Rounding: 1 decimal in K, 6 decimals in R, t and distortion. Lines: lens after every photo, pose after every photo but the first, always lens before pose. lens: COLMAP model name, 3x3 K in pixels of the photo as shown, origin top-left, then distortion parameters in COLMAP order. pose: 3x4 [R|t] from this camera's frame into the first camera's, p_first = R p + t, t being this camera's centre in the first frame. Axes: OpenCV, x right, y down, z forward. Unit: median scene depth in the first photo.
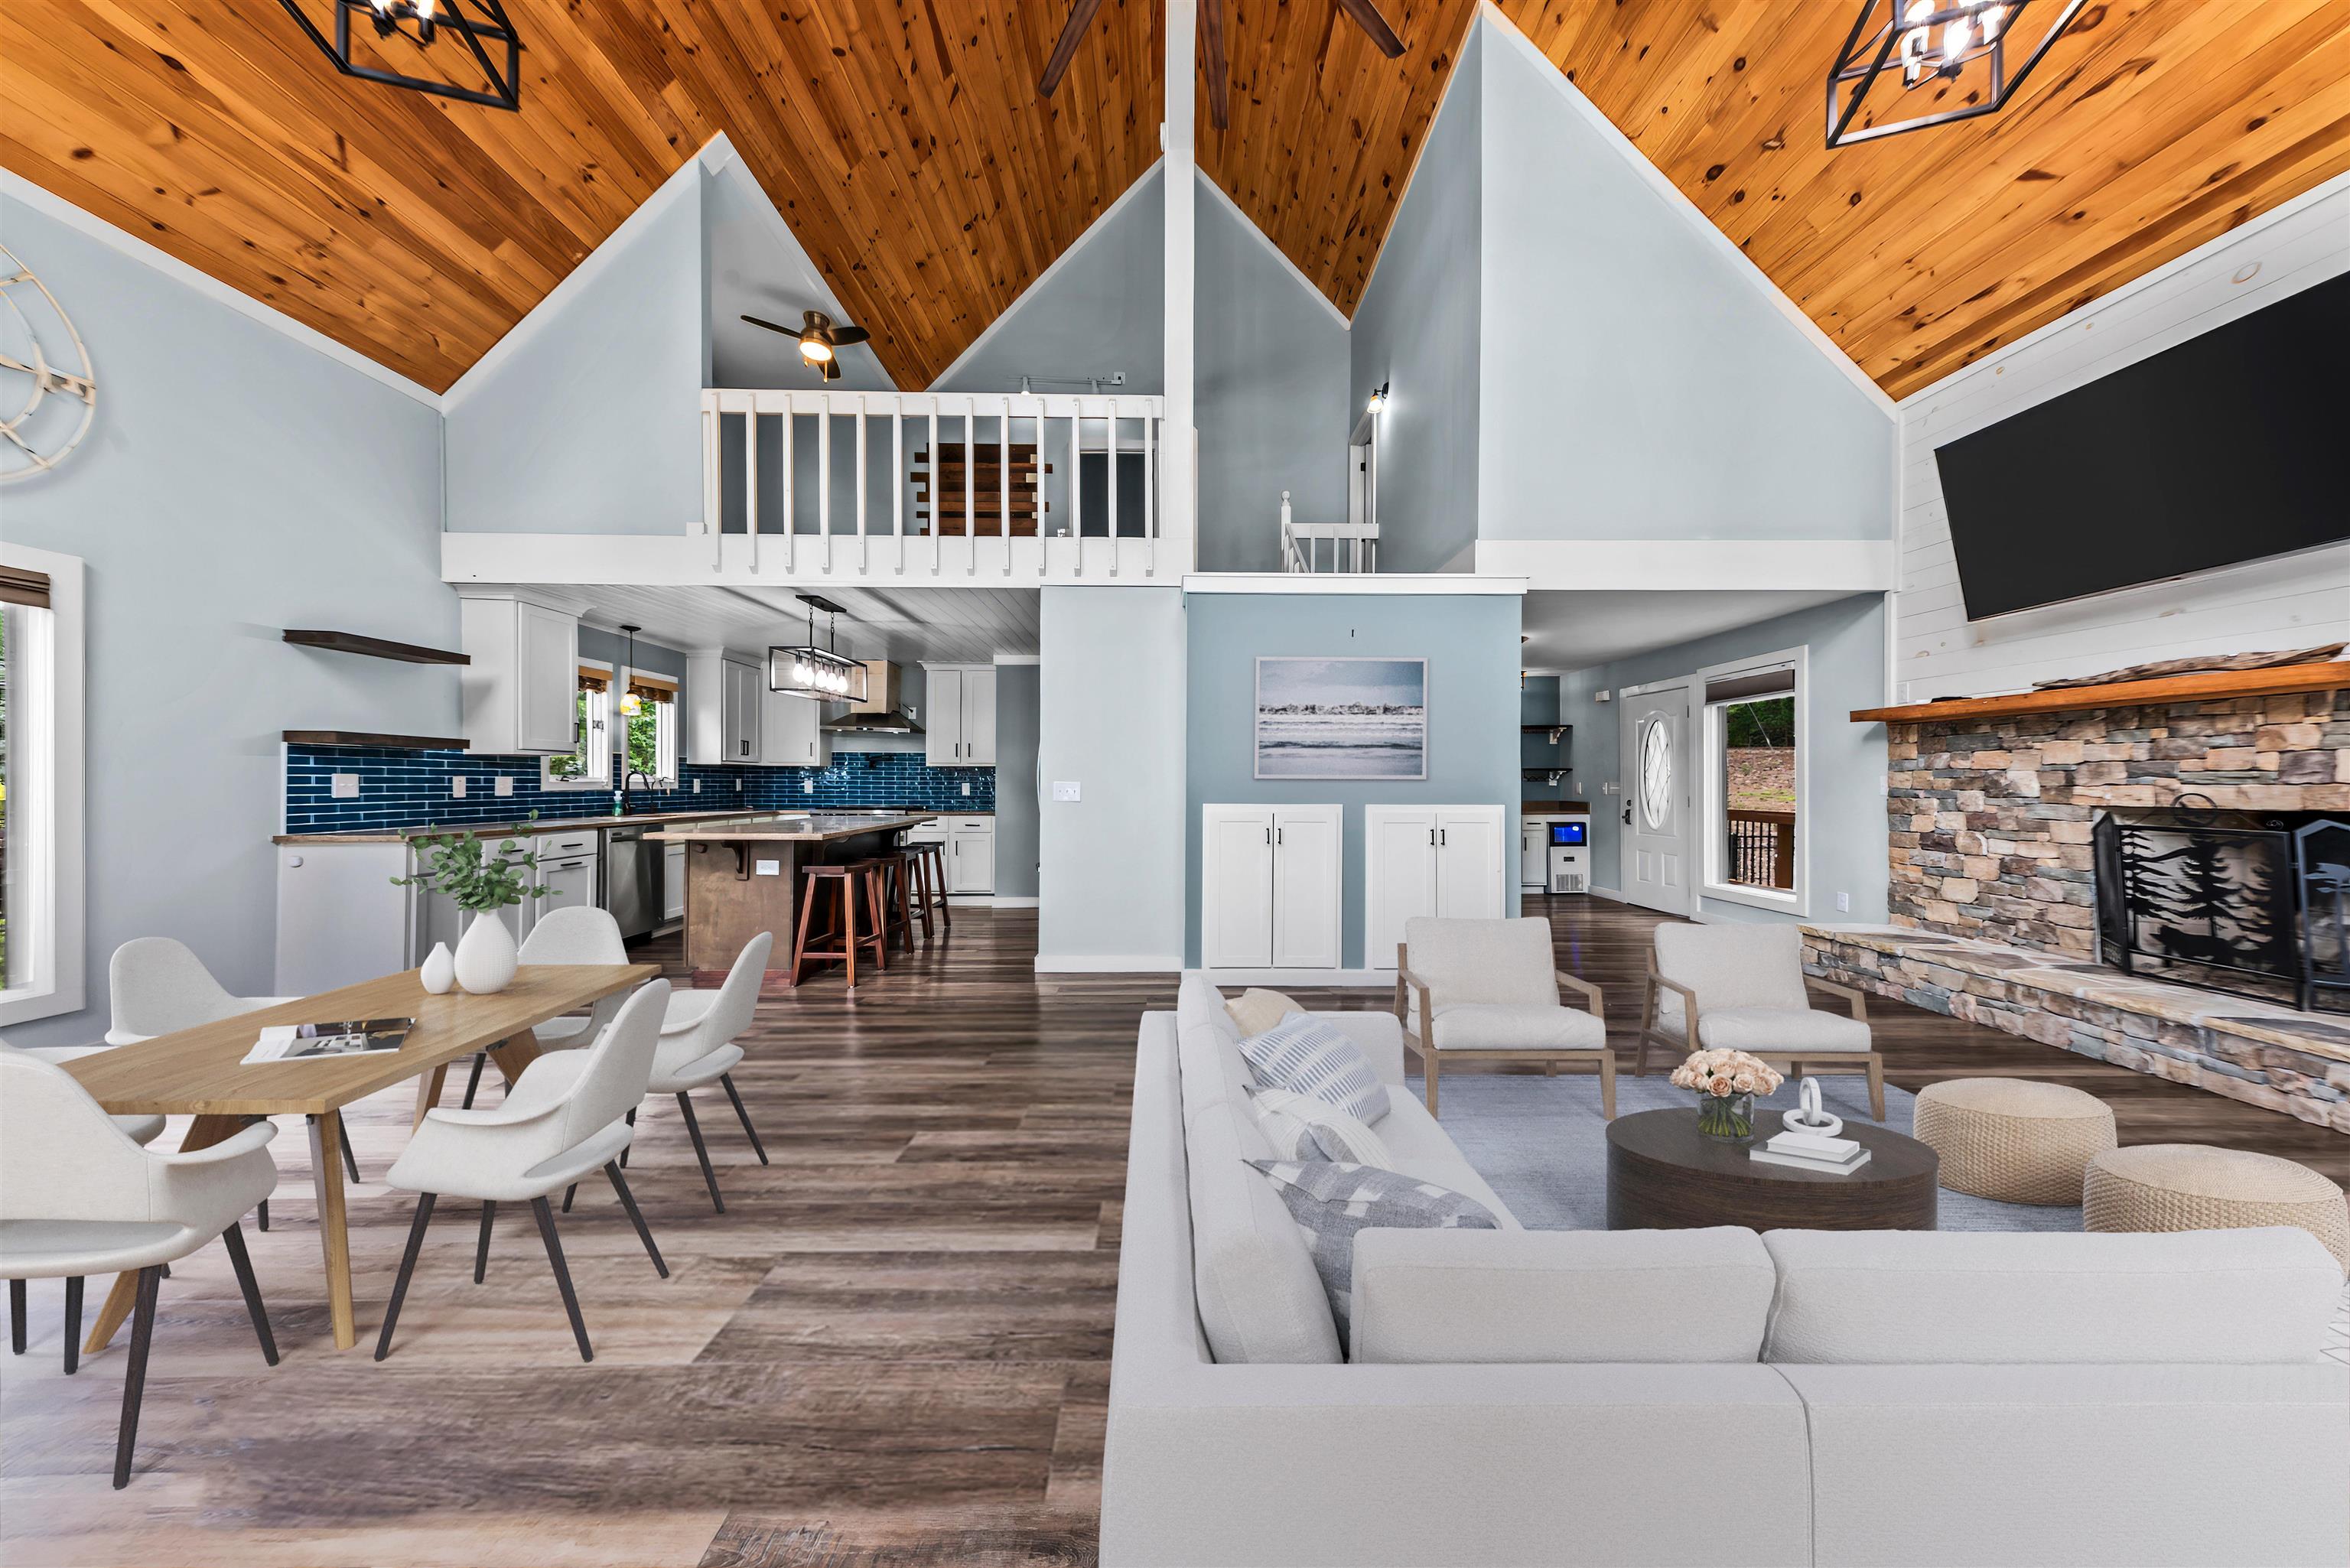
lens RADIAL K [[809.7, 0, 1191.3], [0, 809.7, 776.0], [0, 0, 1]] dist [0.018086, -0.001547]
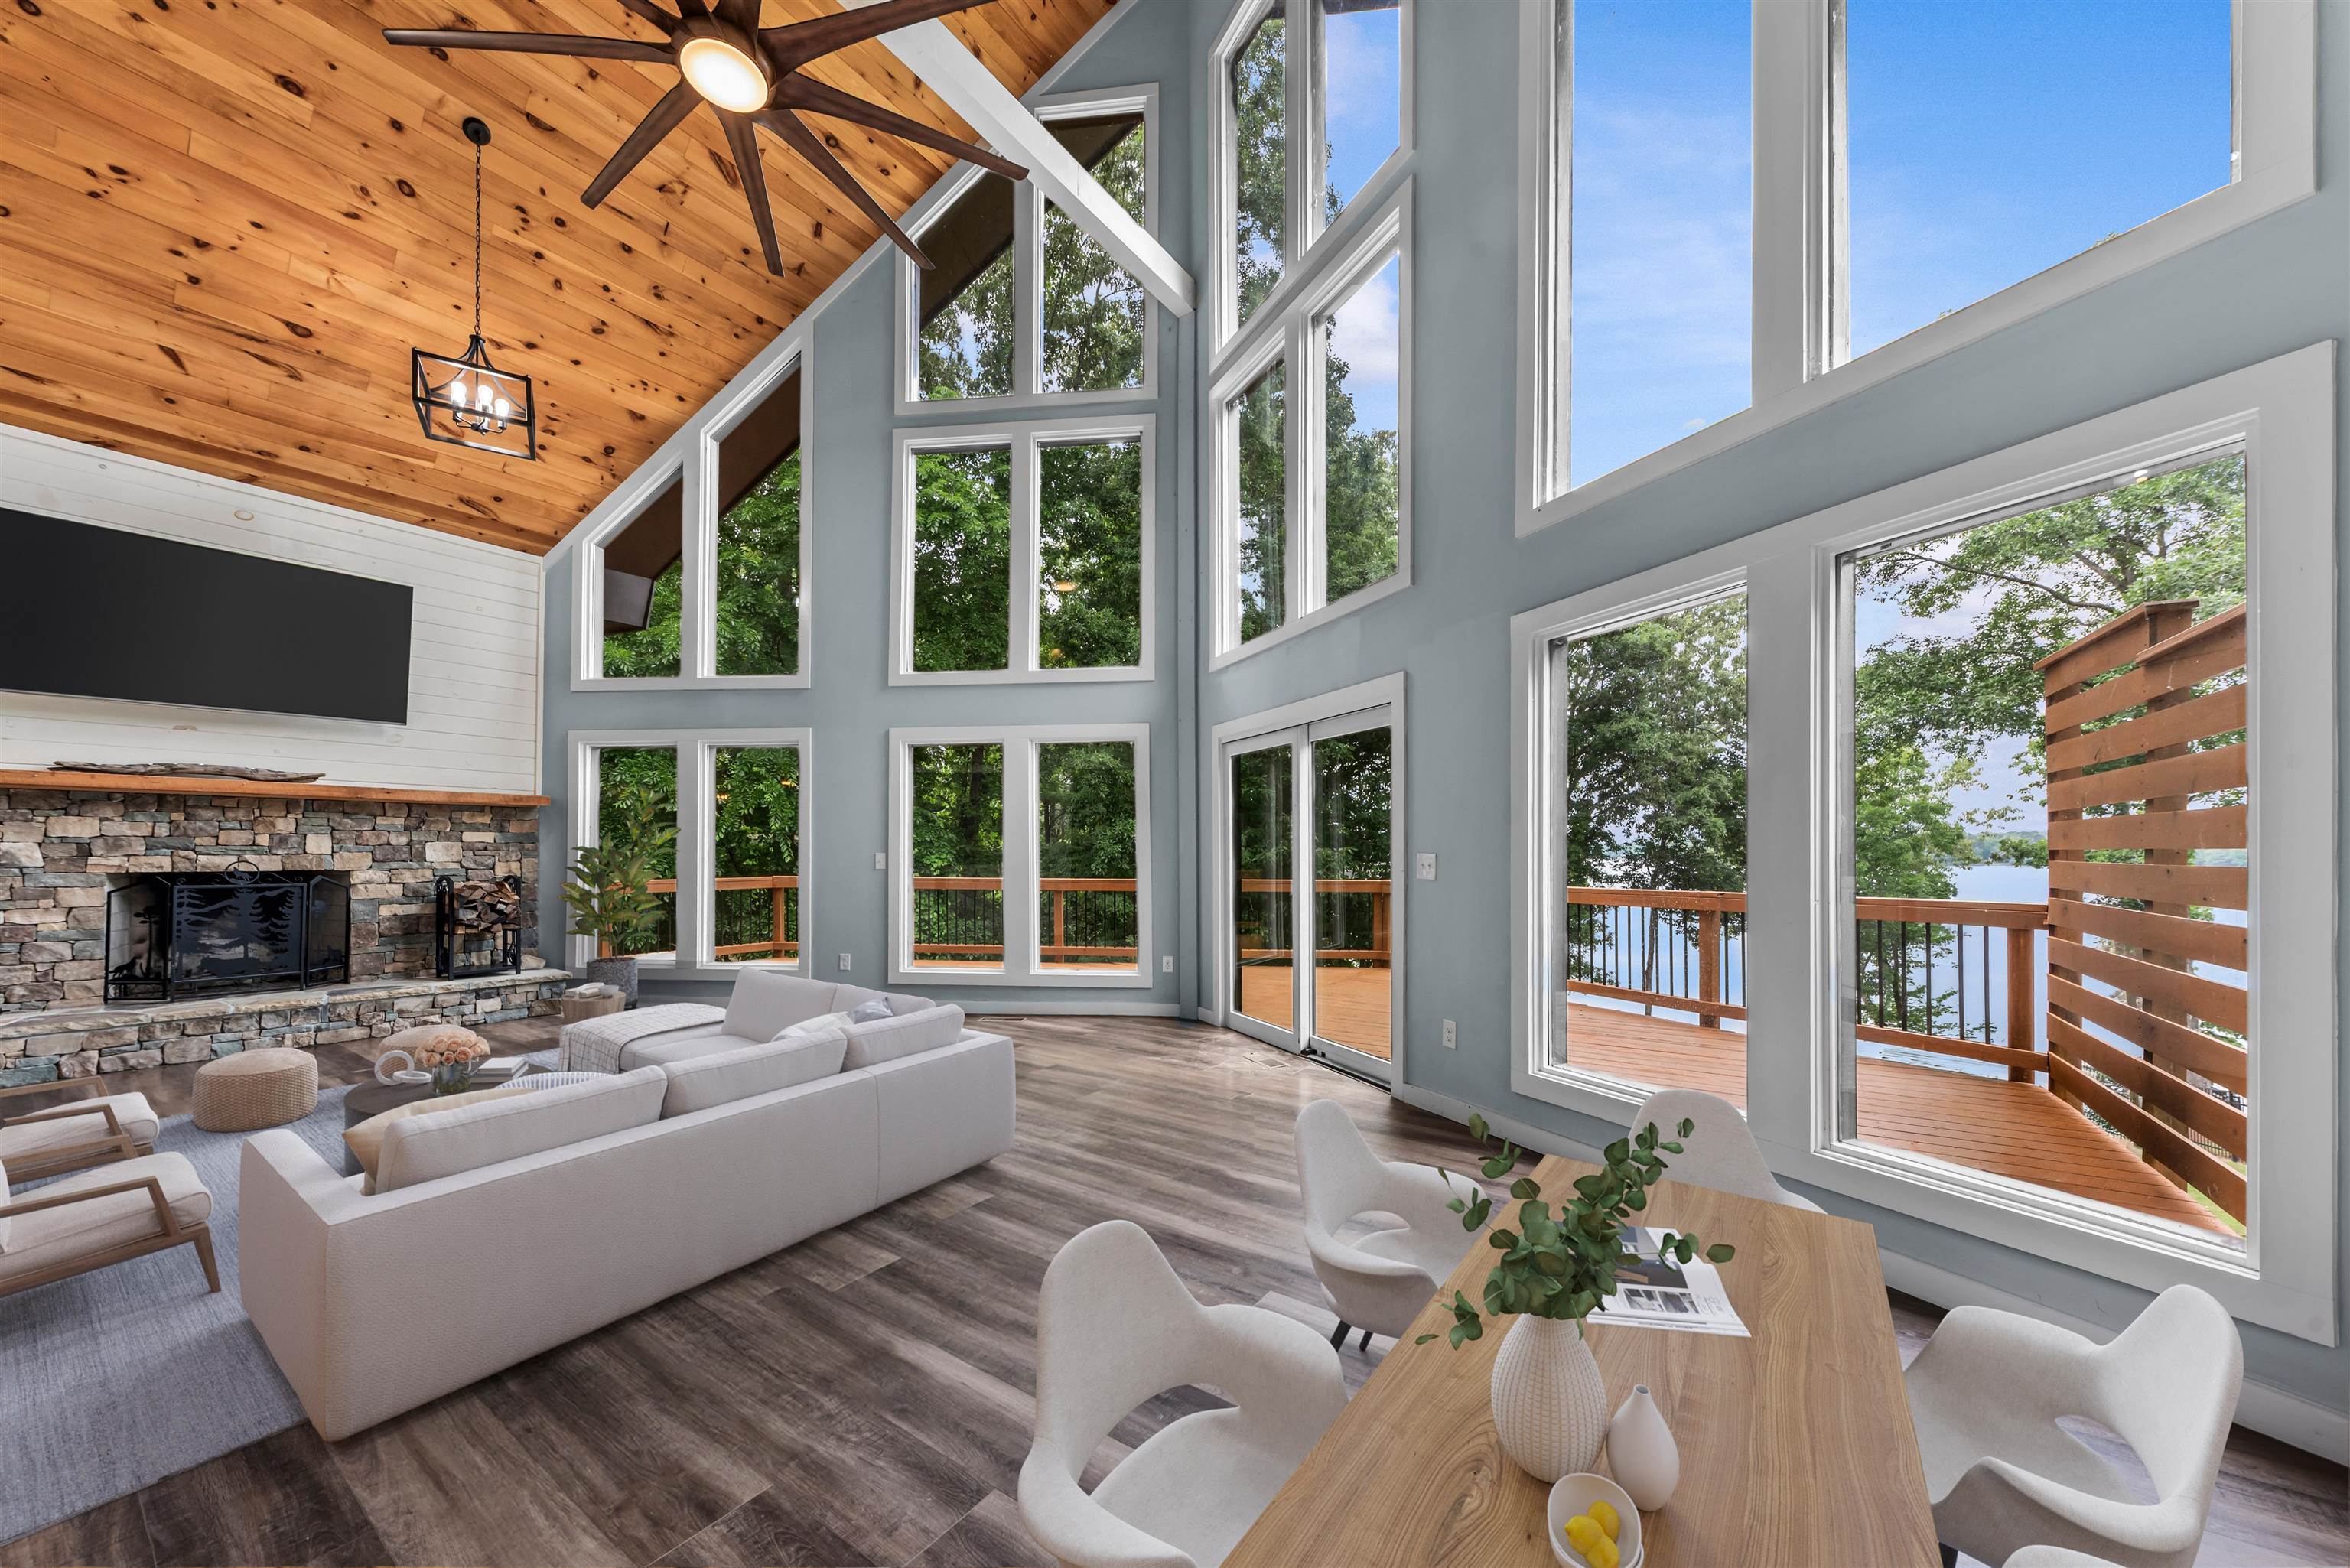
lens RADIAL K [[809.7, 0, 1173.9], [0, 809.7, 850.4], [0, 0, 1]] dist [0.018086, -0.001547]
pose [[-0.805249, 0.003090, 0.592929, -0.876218], [-0.005579, 0.999903, -0.012789, 0.010714], [-0.592911, -0.013606, -0.805153, 1.081875]]
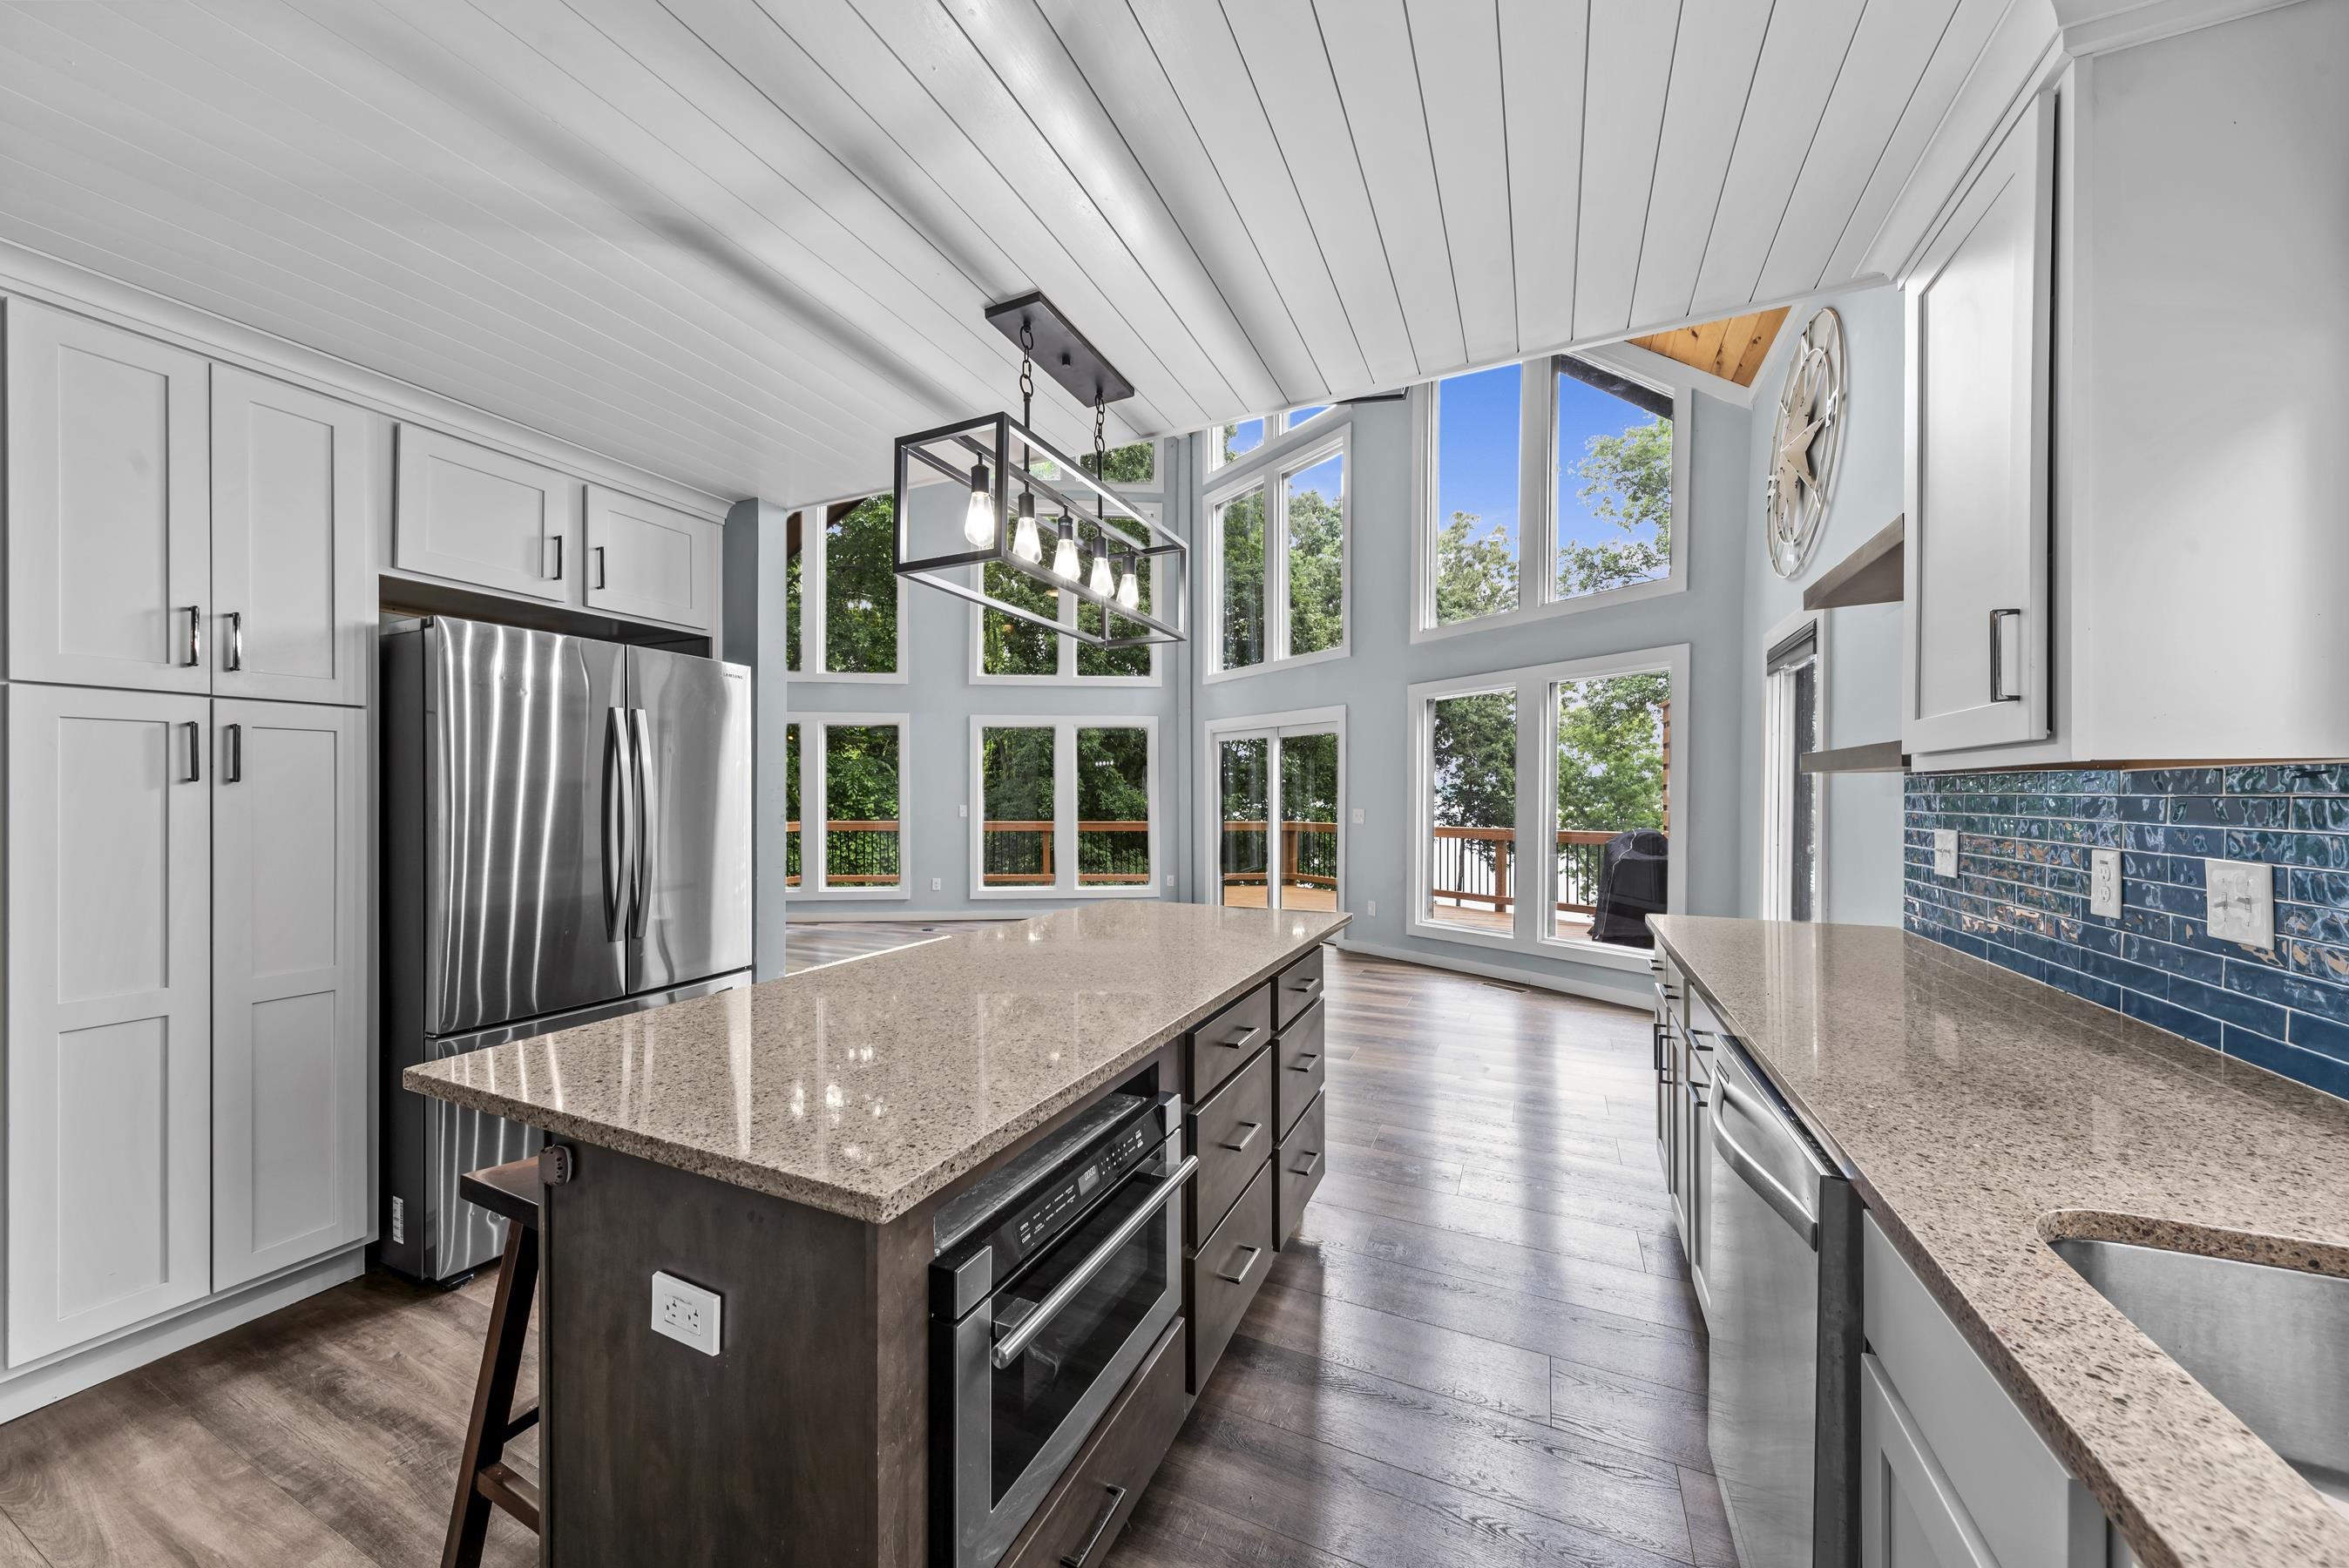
lens RADIAL K [[809.4, 0, 1182.1], [0, 809.4, 801.1], [0, 0, 1]] dist [0.018086, -0.001547]
pose [[-0.908286, -0.006242, 0.418303, -0.923691], [-0.005736, 0.999981, 0.002468, -0.019323], [-0.418311, -0.000157, -0.908304, 1.838236]]
